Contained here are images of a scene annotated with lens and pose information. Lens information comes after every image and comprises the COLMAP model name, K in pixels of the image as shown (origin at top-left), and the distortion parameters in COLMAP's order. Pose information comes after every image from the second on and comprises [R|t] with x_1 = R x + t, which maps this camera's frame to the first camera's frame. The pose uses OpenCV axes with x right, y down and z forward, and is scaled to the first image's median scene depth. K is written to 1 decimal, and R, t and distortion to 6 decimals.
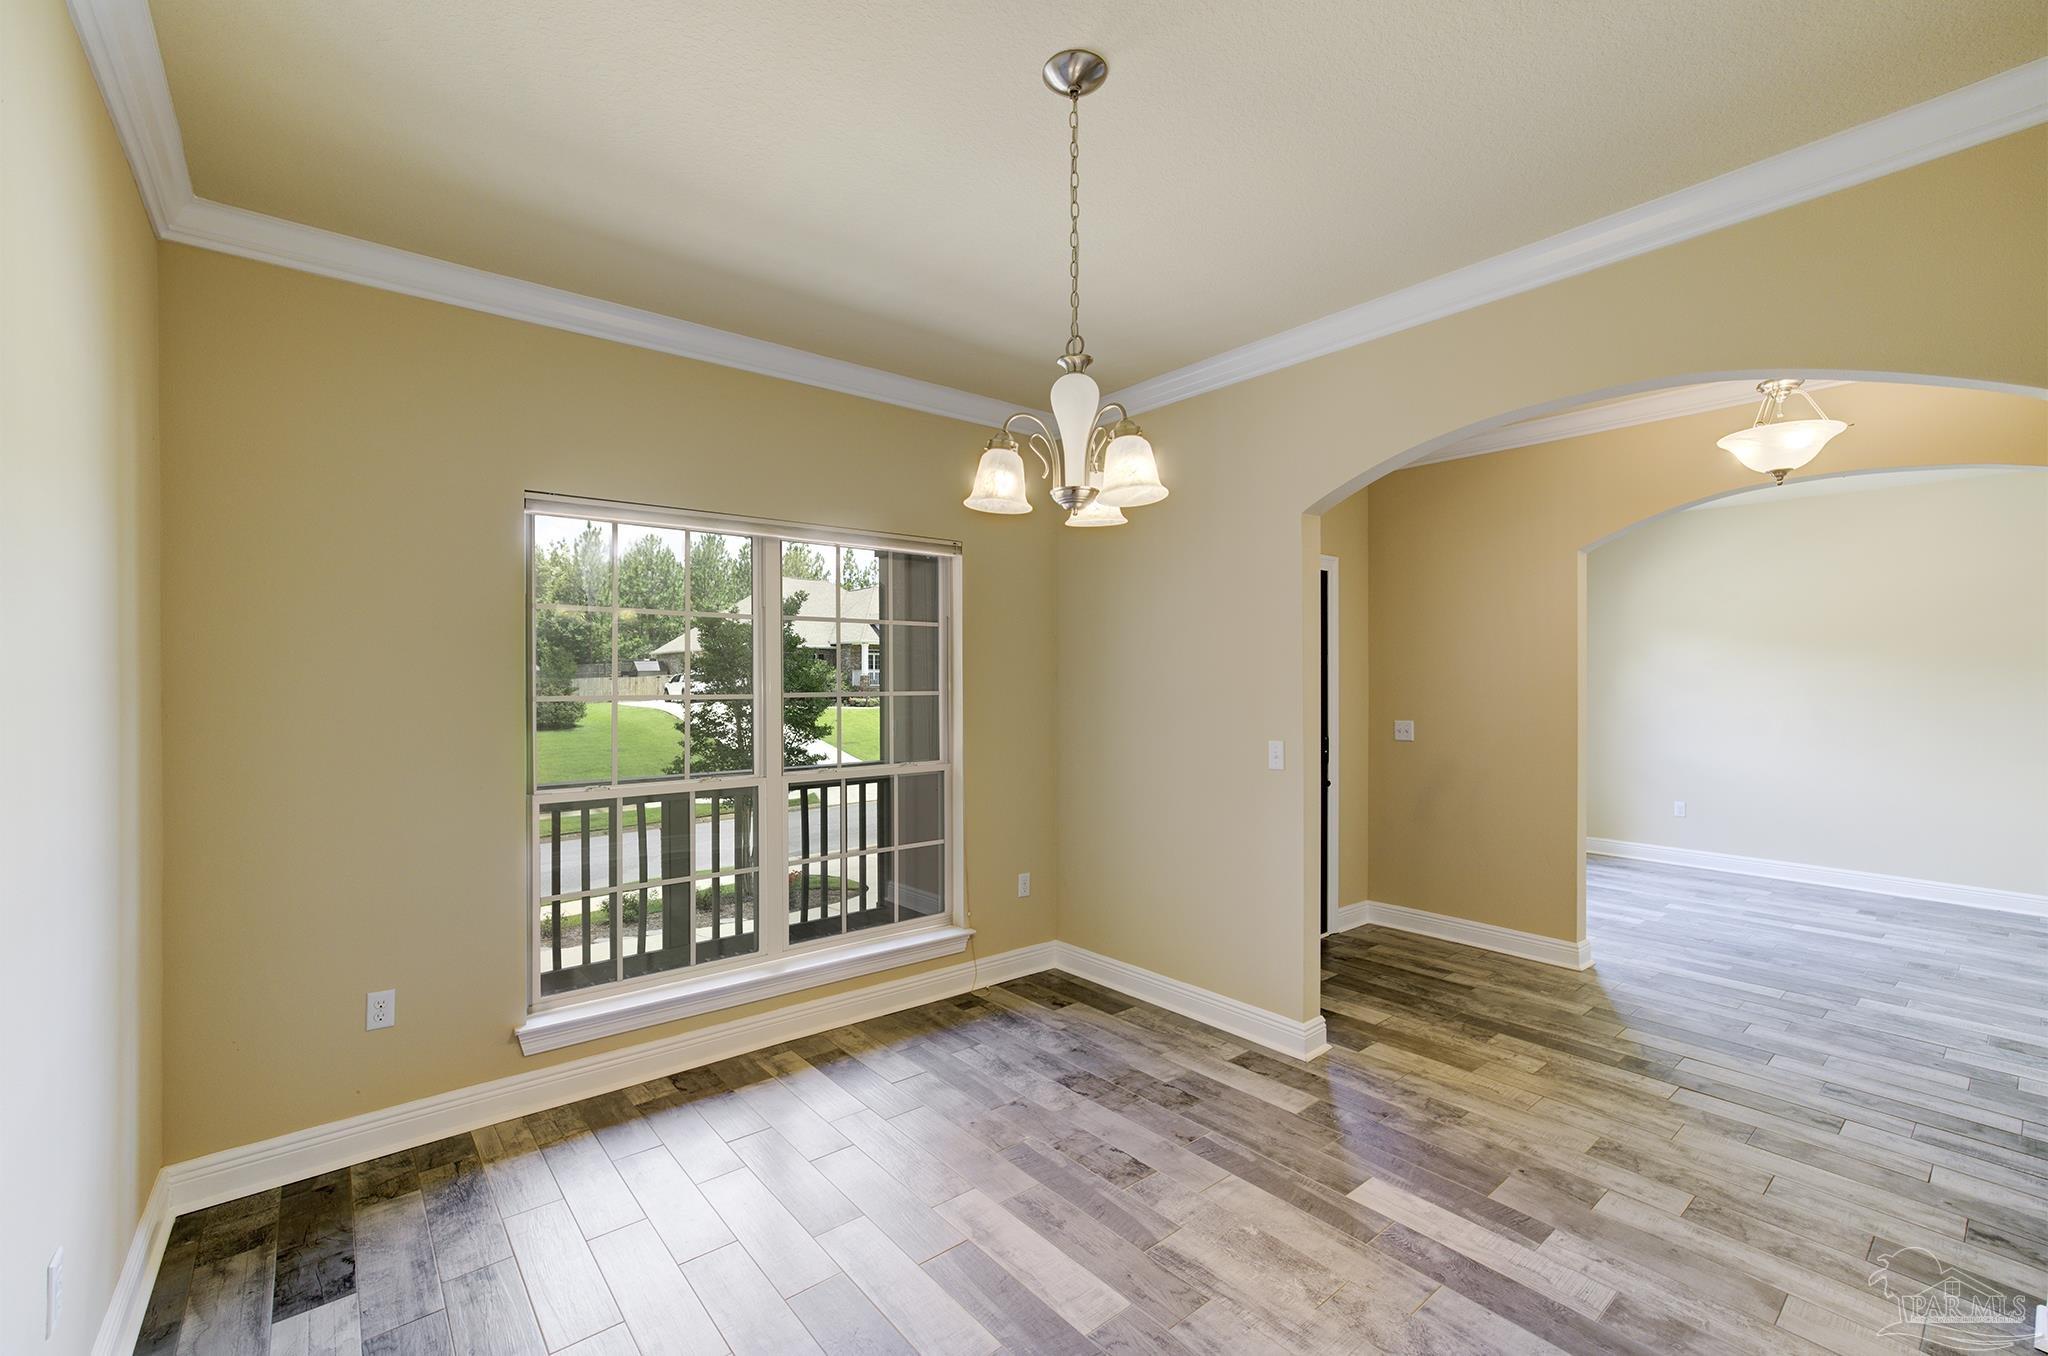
lens RADIAL K [[868.9, 0, 1015.1], [0, 868.9, 686.8], [0, 0, 1]] dist [-0.015451, 0.008807]
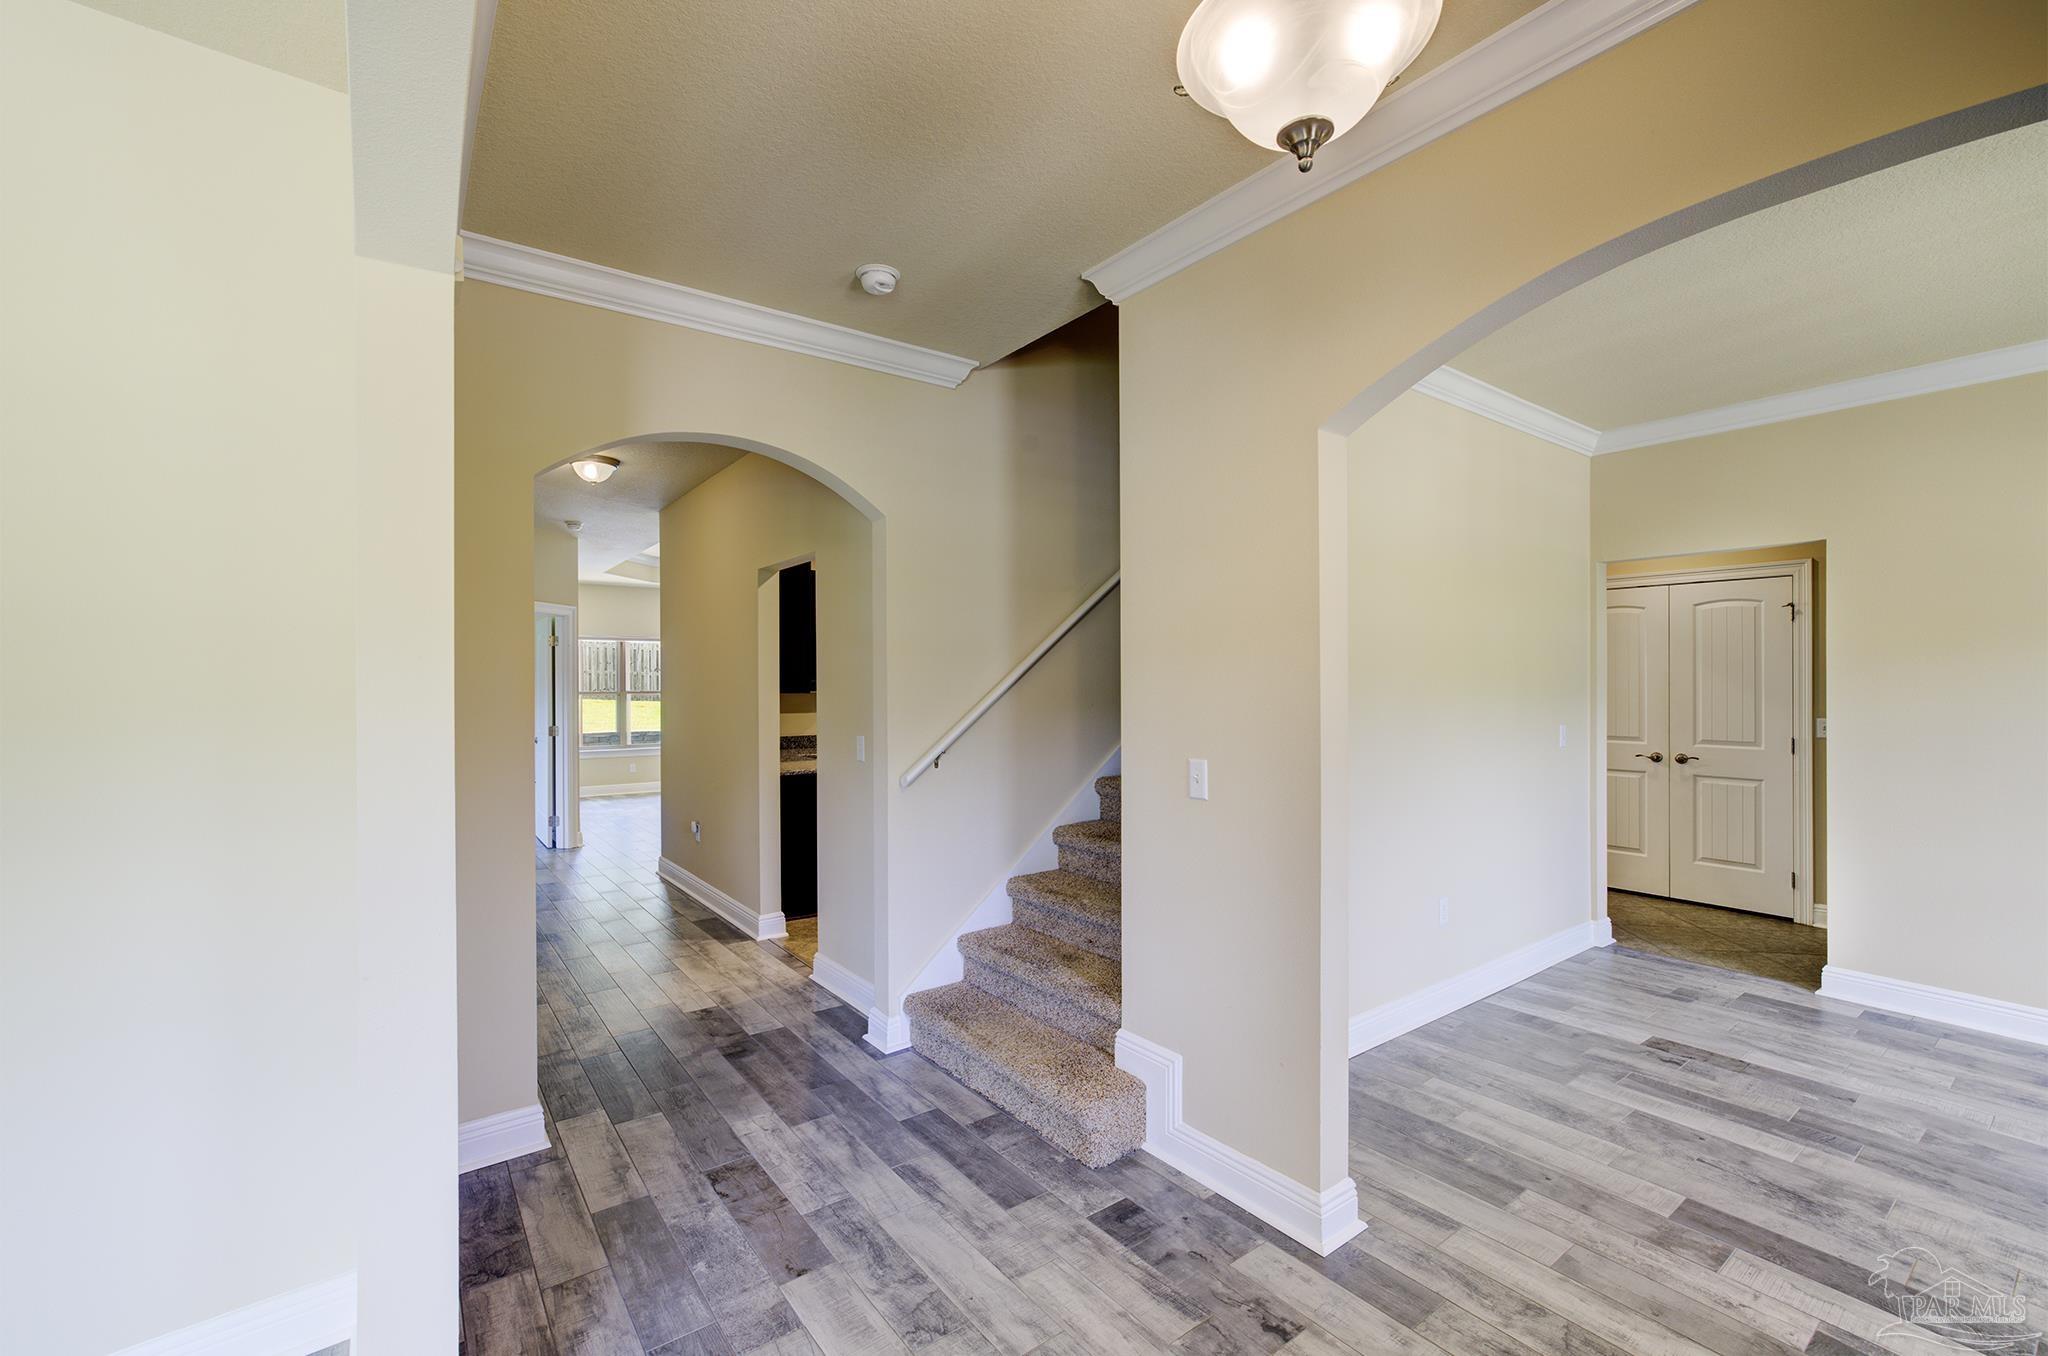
lens RADIAL K [[868.9, 0, 1009.7], [0, 868.9, 687.8], [0, 0, 1]] dist [-0.015451, 0.008807]
pose [[-0.998650, 0.006552, 0.051523, 1.215651], [0.007085, 0.999923, 0.010157, -0.011055], [-0.051452, 0.010509, -0.998620, 1.689828]]
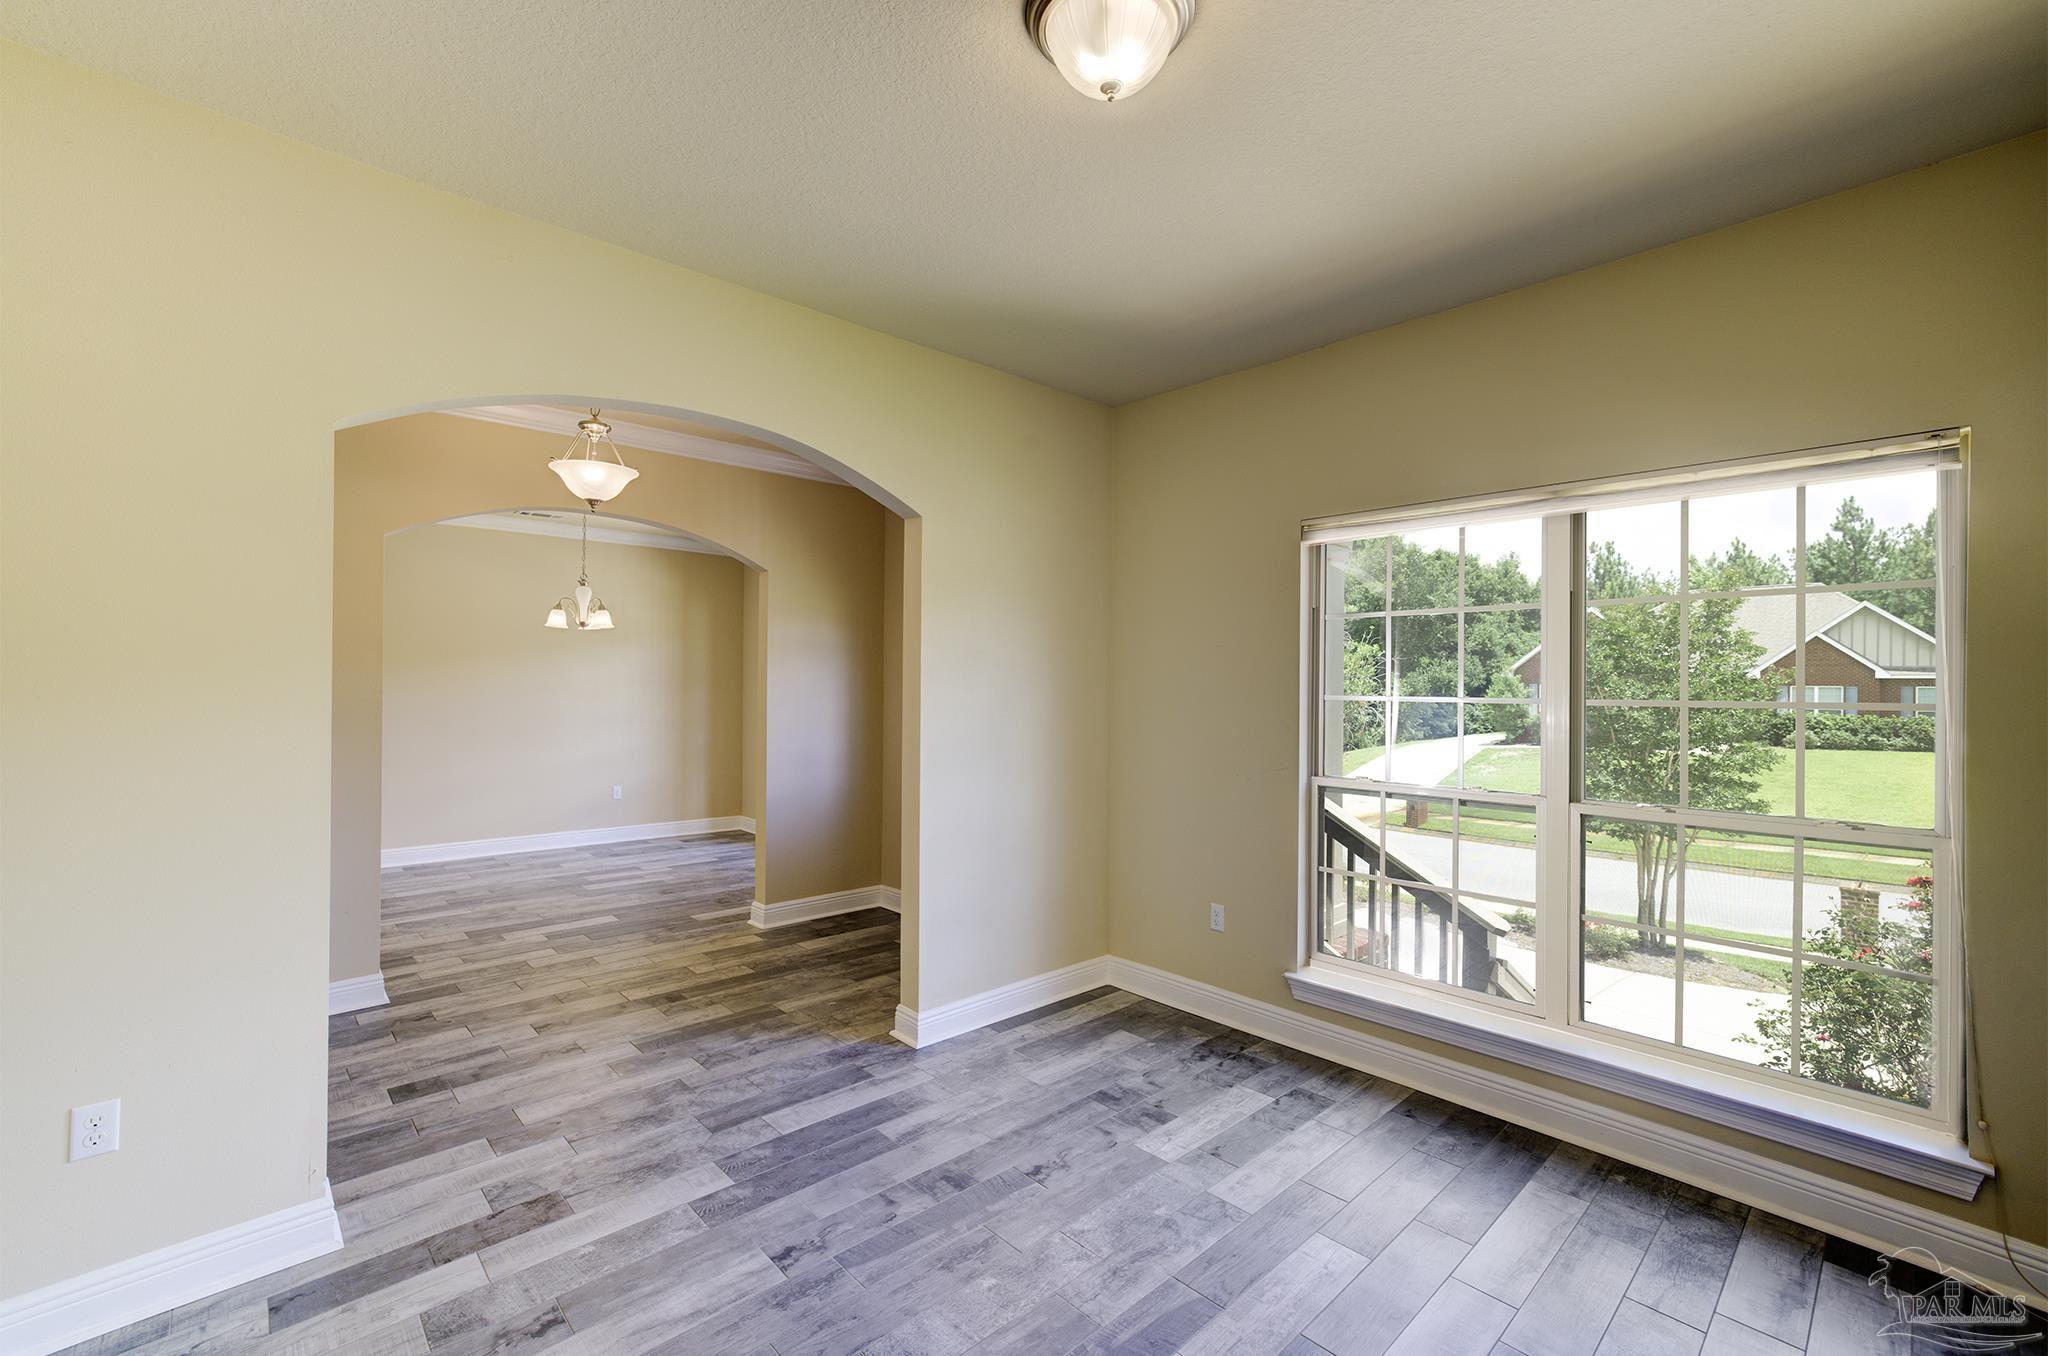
lens RADIAL K [[868.9, 0, 1017.6], [0, 868.9, 679.5], [0, 0, 1]] dist [-0.015451, 0.008807]
pose [[0.059617, -0.000890, -0.998221, 2.572097], [-0.013561, 0.999907, -0.001702, -0.021177], [0.998129, 0.013638, 0.059599, 1.838610]]
